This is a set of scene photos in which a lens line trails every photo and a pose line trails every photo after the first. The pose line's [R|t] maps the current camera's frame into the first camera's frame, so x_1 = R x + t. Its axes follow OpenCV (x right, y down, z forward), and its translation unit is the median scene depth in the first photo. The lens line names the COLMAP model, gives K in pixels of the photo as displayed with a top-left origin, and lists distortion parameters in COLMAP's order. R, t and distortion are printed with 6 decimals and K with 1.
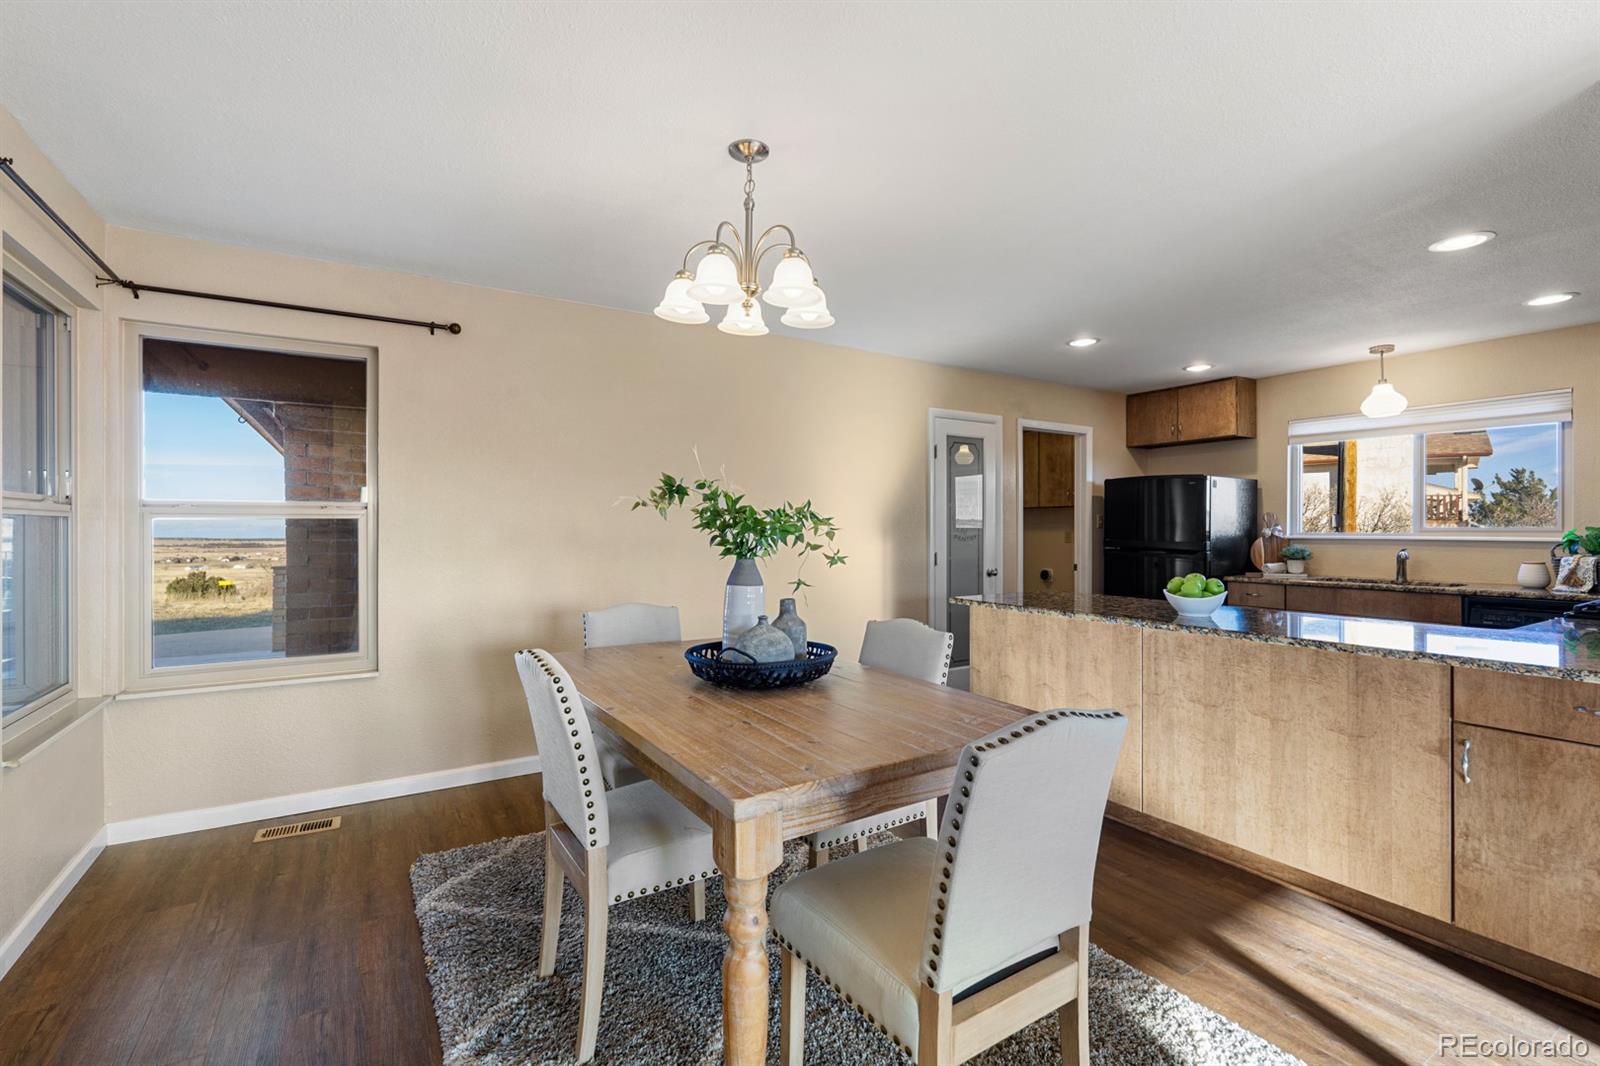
lens RADIAL K [[708.7, 0, 786.3], [0, 708.7, 529.5], [0, 0, 1]] dist [-0.003681, -0.000527]
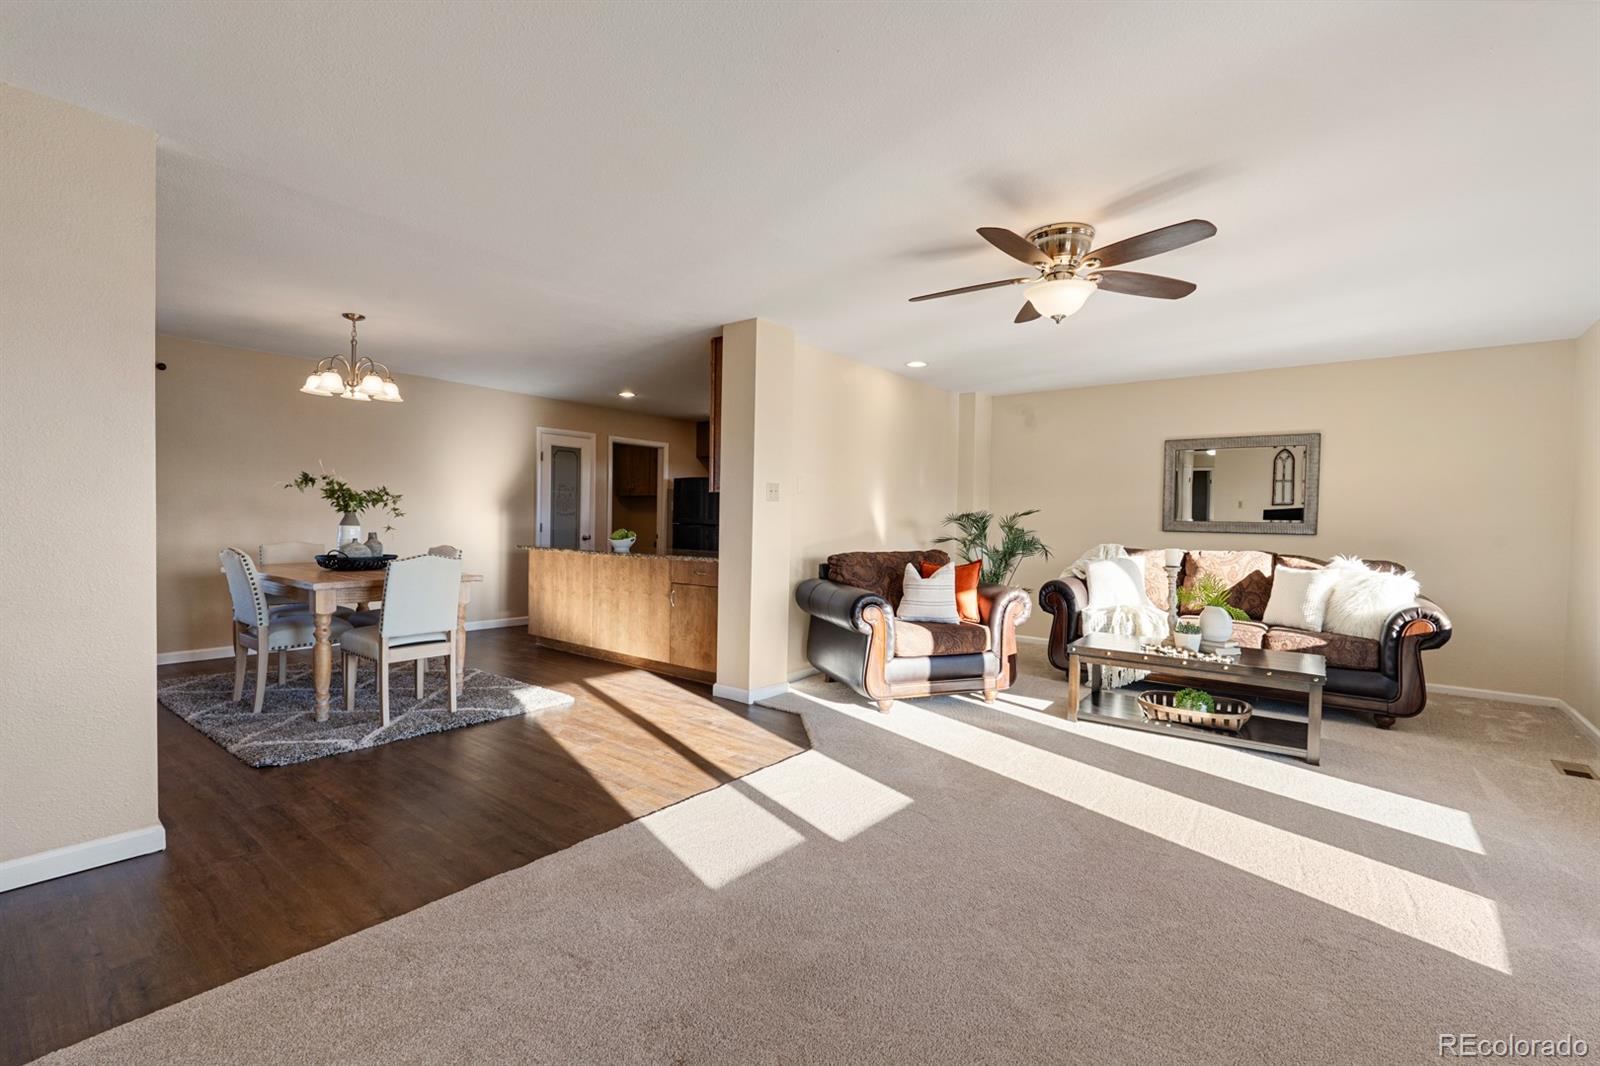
lens RADIAL K [[708.7, 0, 792.3], [0, 708.7, 537.9], [0, 0, 1]] dist [-0.003681, -0.000527]
pose [[0.938909, 0.007845, 0.344077, 0.438234], [-0.017792, 0.999510, 0.025760, 0.035821], [-0.343707, -0.030308, 0.938588, -1.378652]]
